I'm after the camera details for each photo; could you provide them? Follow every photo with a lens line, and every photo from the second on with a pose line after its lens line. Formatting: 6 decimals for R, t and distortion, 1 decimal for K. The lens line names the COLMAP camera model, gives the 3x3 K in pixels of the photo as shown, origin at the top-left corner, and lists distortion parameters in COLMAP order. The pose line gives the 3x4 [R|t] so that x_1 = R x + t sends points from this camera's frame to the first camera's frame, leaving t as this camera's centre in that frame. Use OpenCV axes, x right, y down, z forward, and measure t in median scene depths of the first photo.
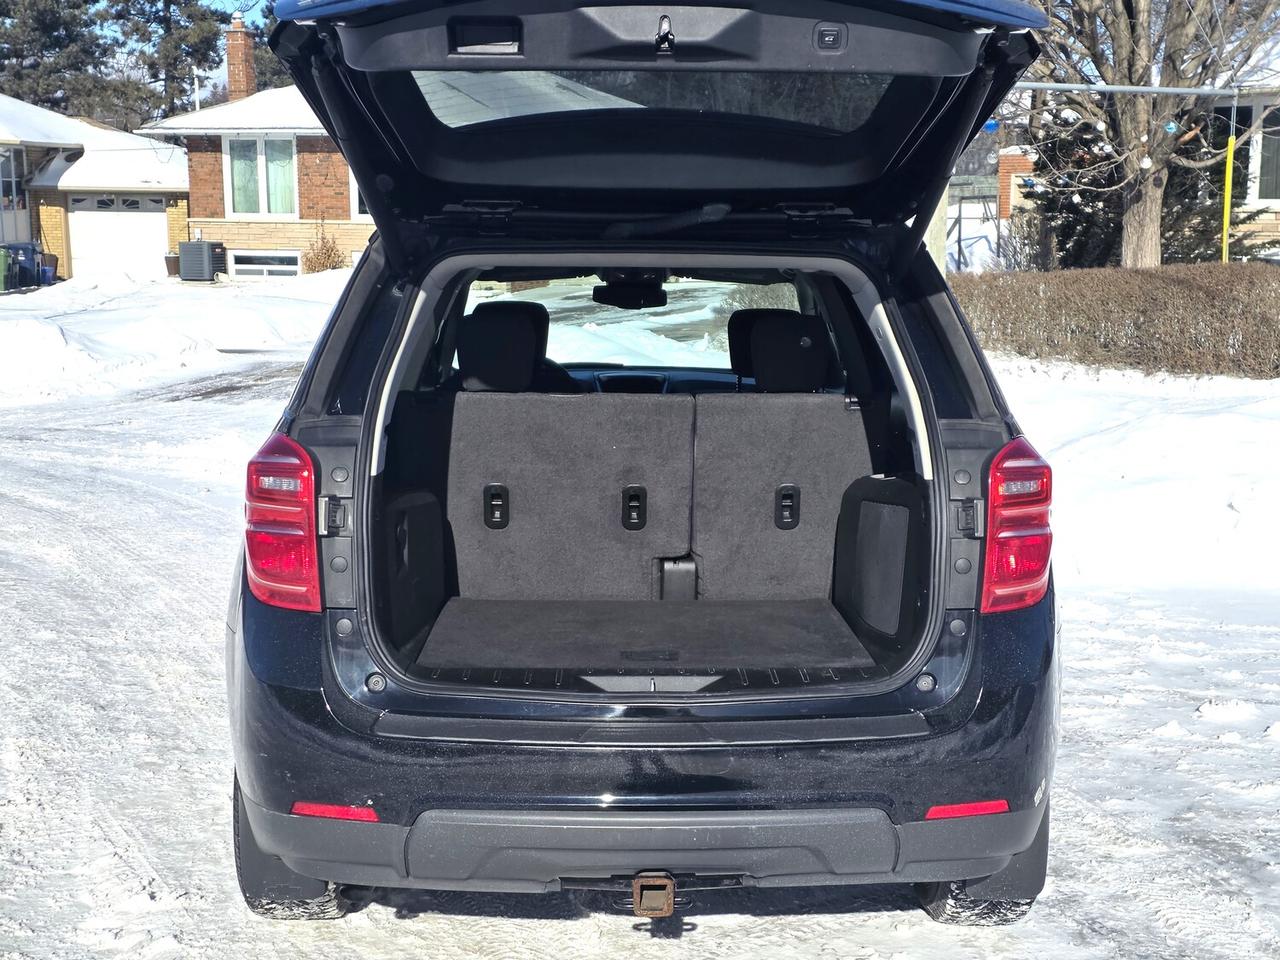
lens RADIAL K [[1851.8, 0, 637.4], [0, 1851.8, 480.8], [0, 0, 1]] dist [0.118266, 0.000000]
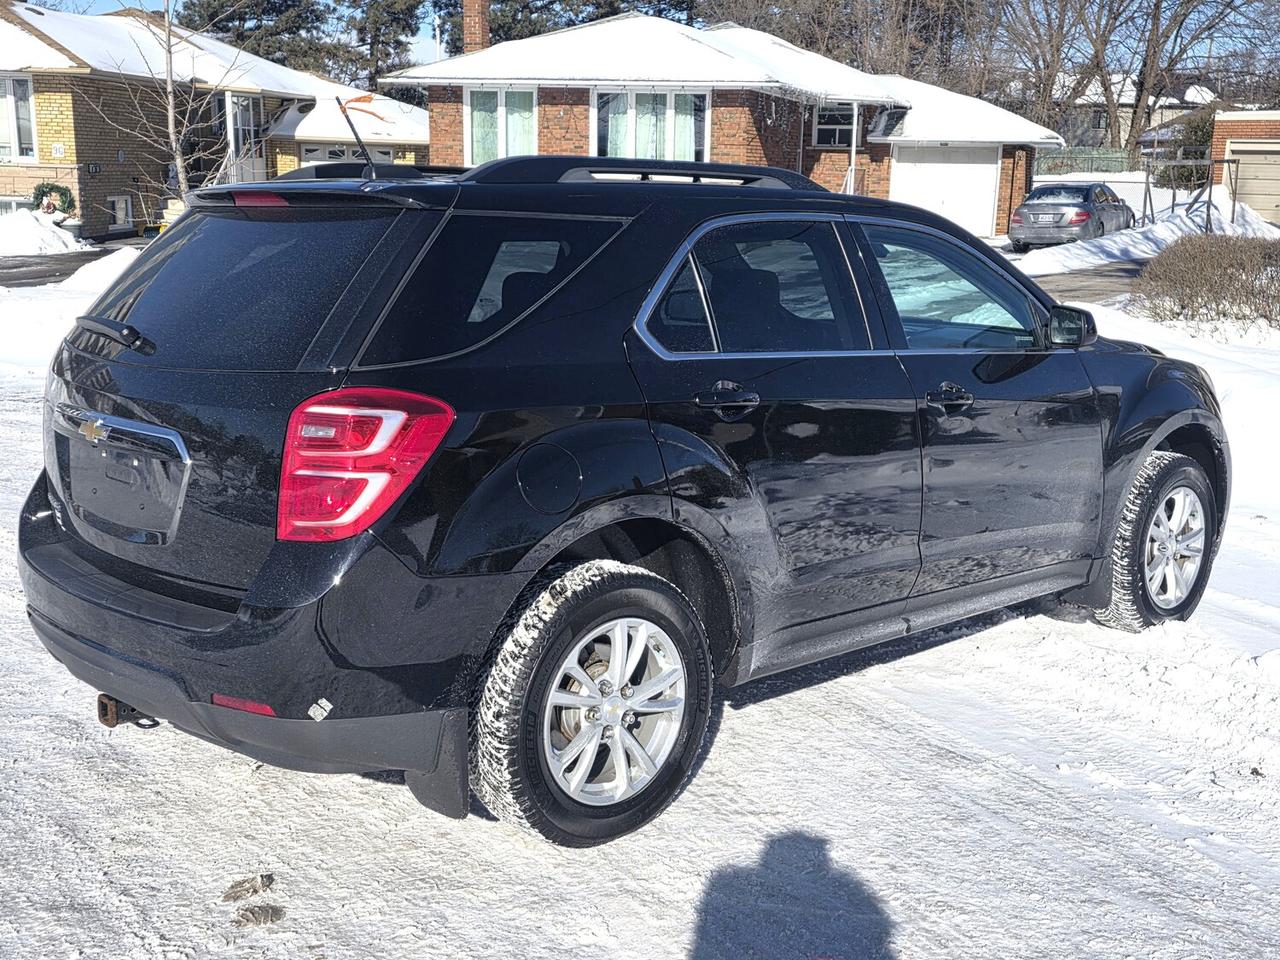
lens RADIAL K [[1514.4, 0, 659.4], [0, 1514.4, 482.0], [0, 0, 1]] dist [0.103564, 0.000000]
pose [[0.999044, 0.029009, -0.032704, -0.578871], [-0.027187, 0.998125, 0.054837, -0.138773], [0.034233, -0.053895, 0.997960, 1.186715]]
